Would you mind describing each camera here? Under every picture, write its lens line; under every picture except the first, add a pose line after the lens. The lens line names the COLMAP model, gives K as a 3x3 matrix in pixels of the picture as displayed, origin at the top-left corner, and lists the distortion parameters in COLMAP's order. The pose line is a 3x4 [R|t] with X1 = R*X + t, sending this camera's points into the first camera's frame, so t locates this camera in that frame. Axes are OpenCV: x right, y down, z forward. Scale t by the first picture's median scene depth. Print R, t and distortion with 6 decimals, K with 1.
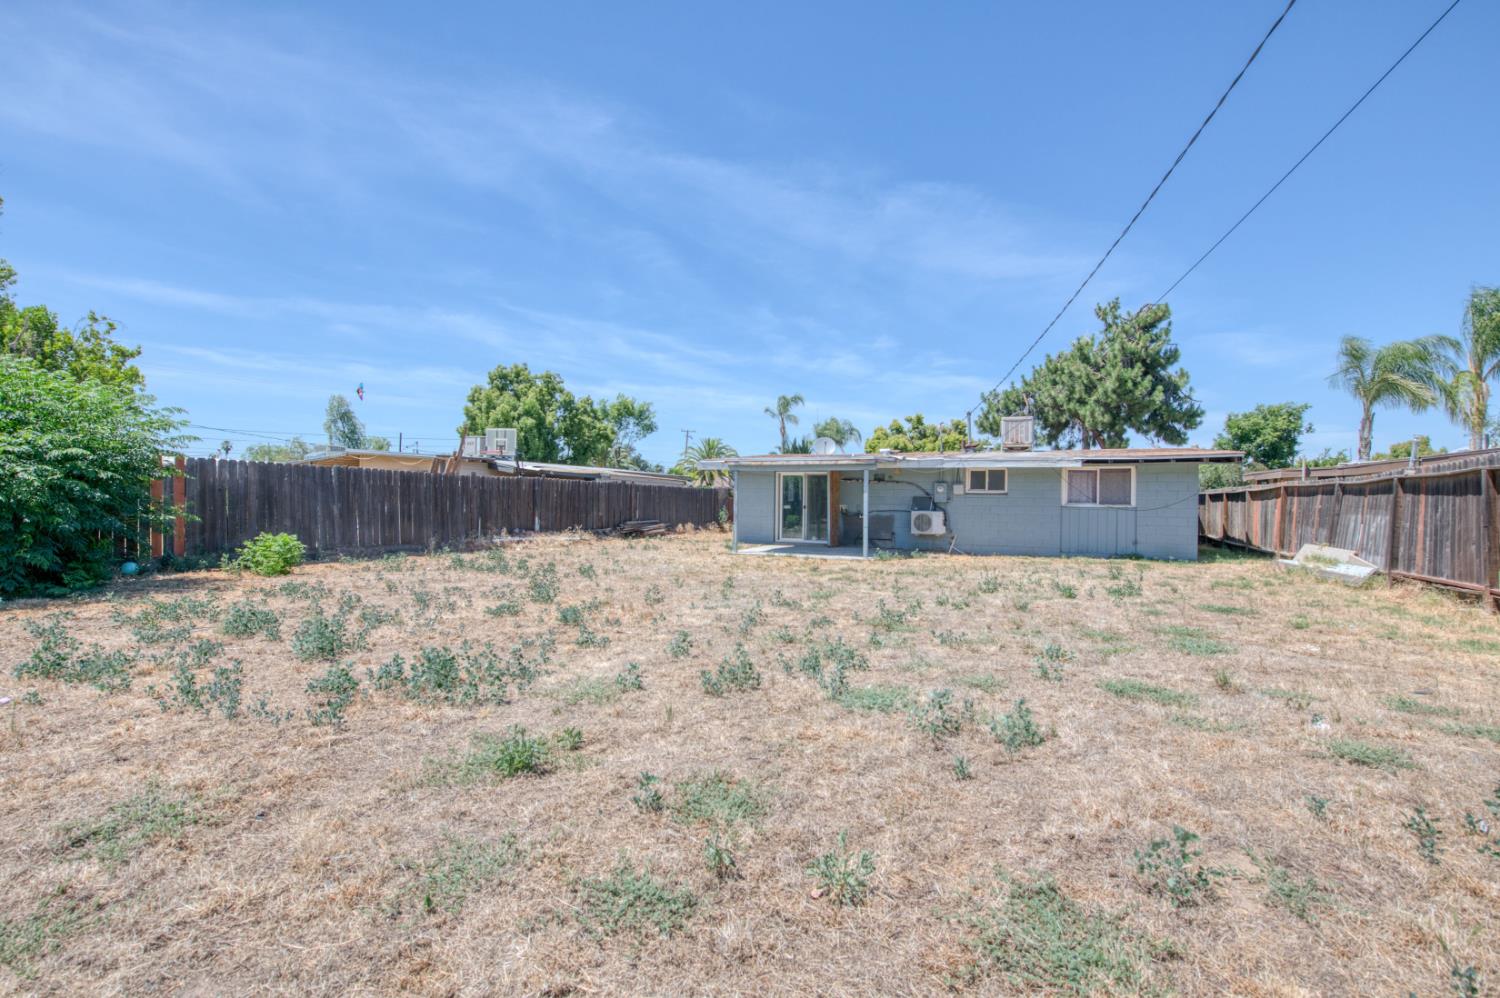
lens RADIAL K [[667.8, 0, 750.0], [0, 667.8, 499.0], [0, 0, 1]] dist [-0.016982, -0.000162]
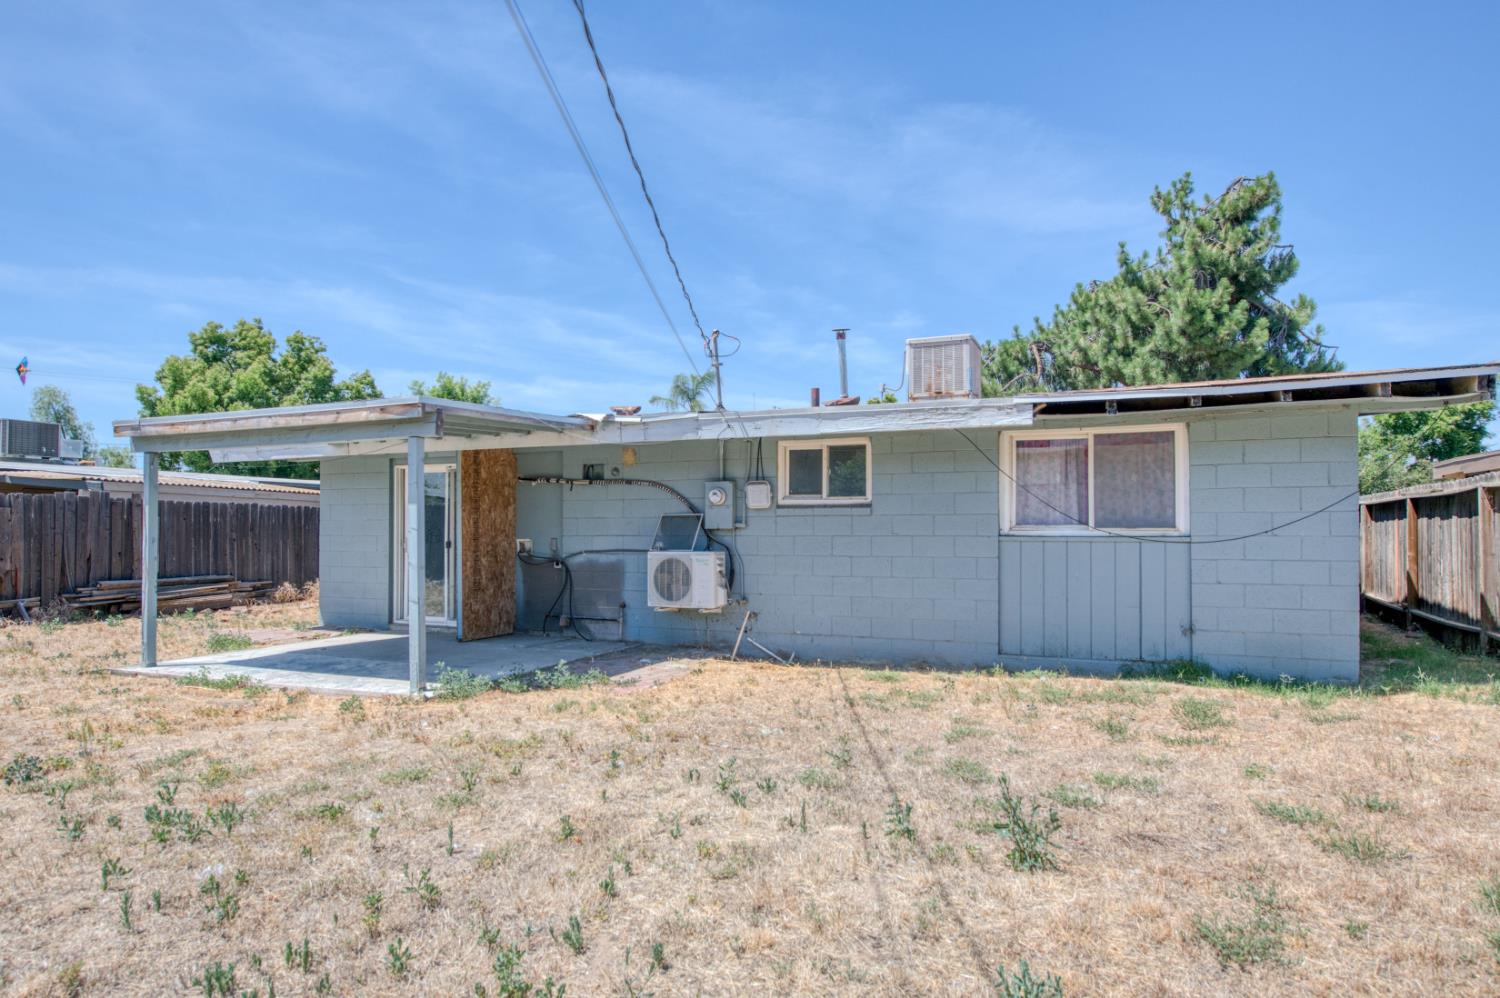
lens RADIAL K [[899.9, 0, 750.8], [0, 899.9, 518.5], [0, 0, 1]] dist [-0.033203, 0.045281]
pose [[0.999655, -0.012742, 0.022958, 0.163786], [0.013122, 0.999778, -0.016471, 0.004463], [-0.022743, 0.016767, 0.999601, 0.253720]]
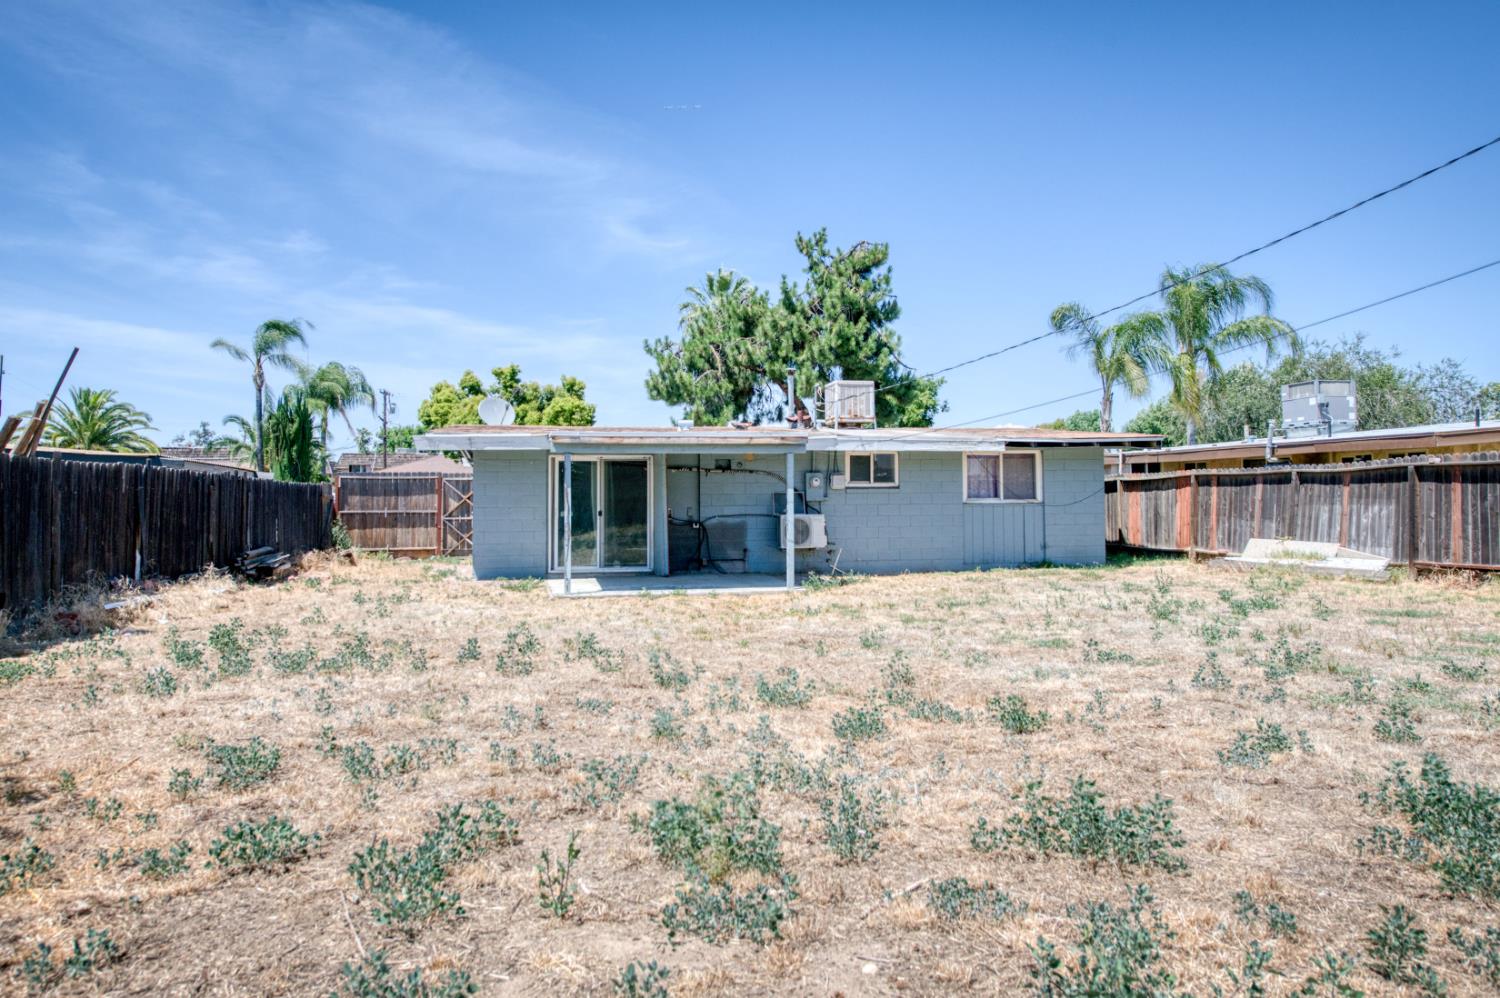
lens RADIAL K [[1022.6, 0, 747.4], [0, 1022.6, 476.8], [0, 0, 1]] dist [-0.013472, -0.001656]
pose [[0.818971, -0.006468, 0.573798, -0.208660], [0.017155, 0.999766, -0.013214, -0.004000], [-0.573578, 0.020666, 0.818890, 0.100650]]
